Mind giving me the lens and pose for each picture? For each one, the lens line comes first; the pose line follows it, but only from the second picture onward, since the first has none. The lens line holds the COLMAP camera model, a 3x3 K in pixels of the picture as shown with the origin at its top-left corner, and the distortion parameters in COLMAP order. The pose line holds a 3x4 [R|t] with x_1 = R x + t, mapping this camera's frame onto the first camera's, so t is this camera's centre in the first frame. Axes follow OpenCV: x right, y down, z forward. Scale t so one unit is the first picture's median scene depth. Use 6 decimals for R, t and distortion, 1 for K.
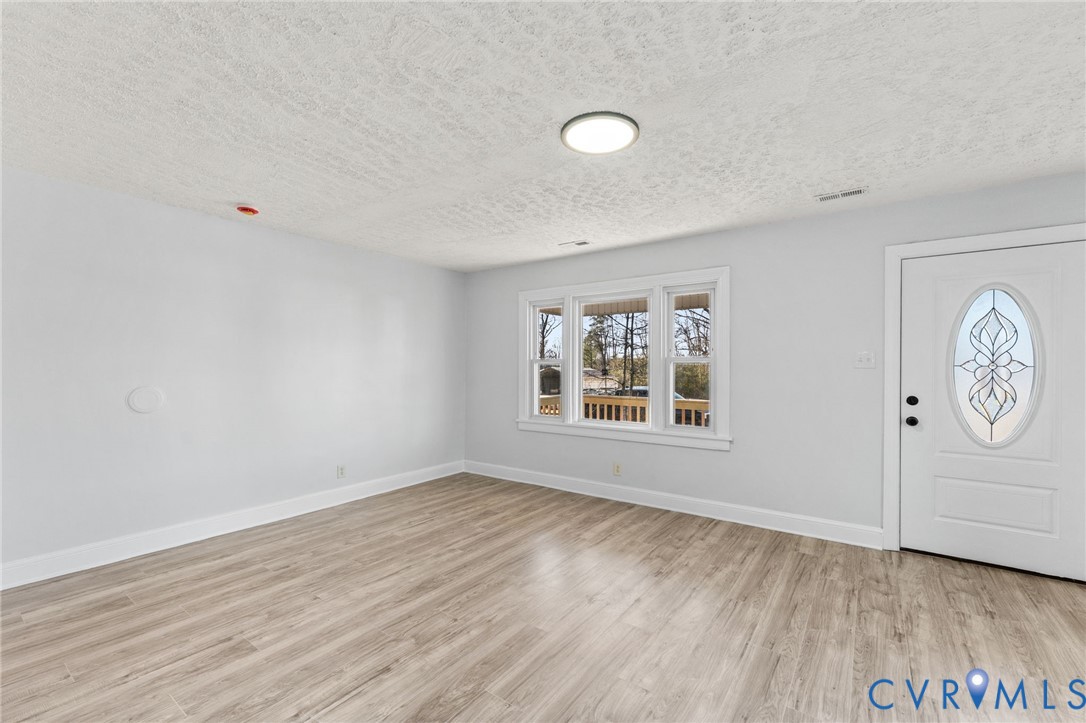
lens RADIAL K [[449.5, 0, 541.1], [0, 449.5, 362.5], [0, 0, 1]] dist [-0.000366, -0.000294]
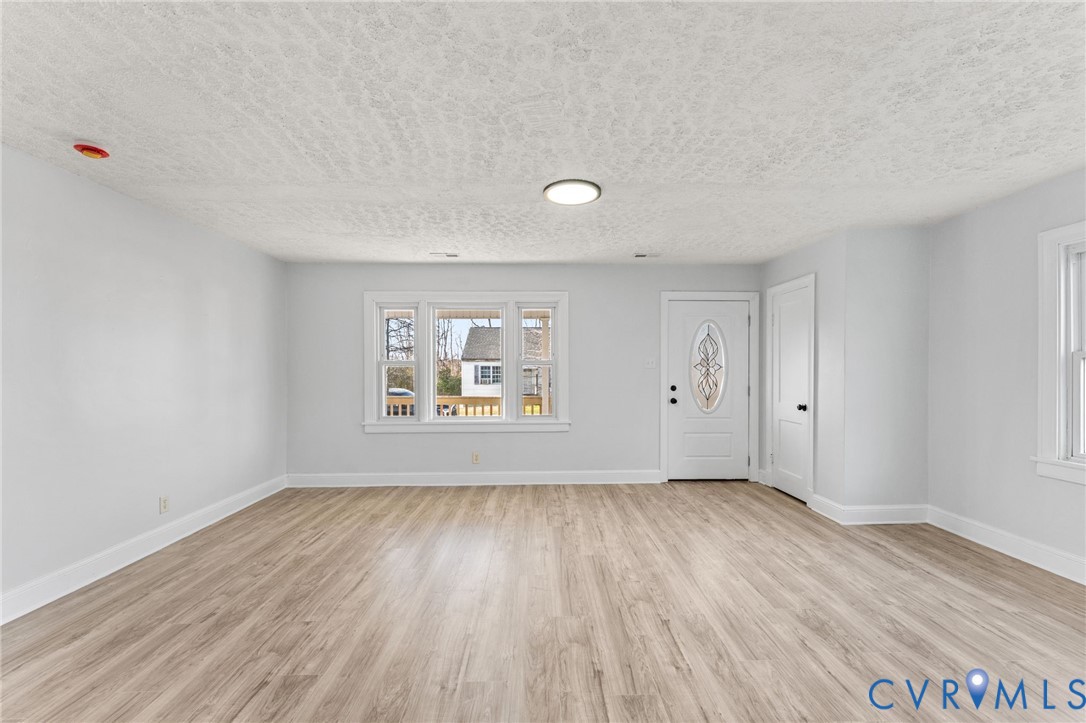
lens RADIAL K [[449.5, 0, 536.7], [0, 449.5, 368.9], [0, 0, 1]] dist [-0.000366, -0.000294]
pose [[0.799724, -0.004556, 0.600351, -0.493544], [-0.001869, 0.999947, 0.010078, -0.000540], [-0.600365, -0.009182, 0.799673, -0.002183]]
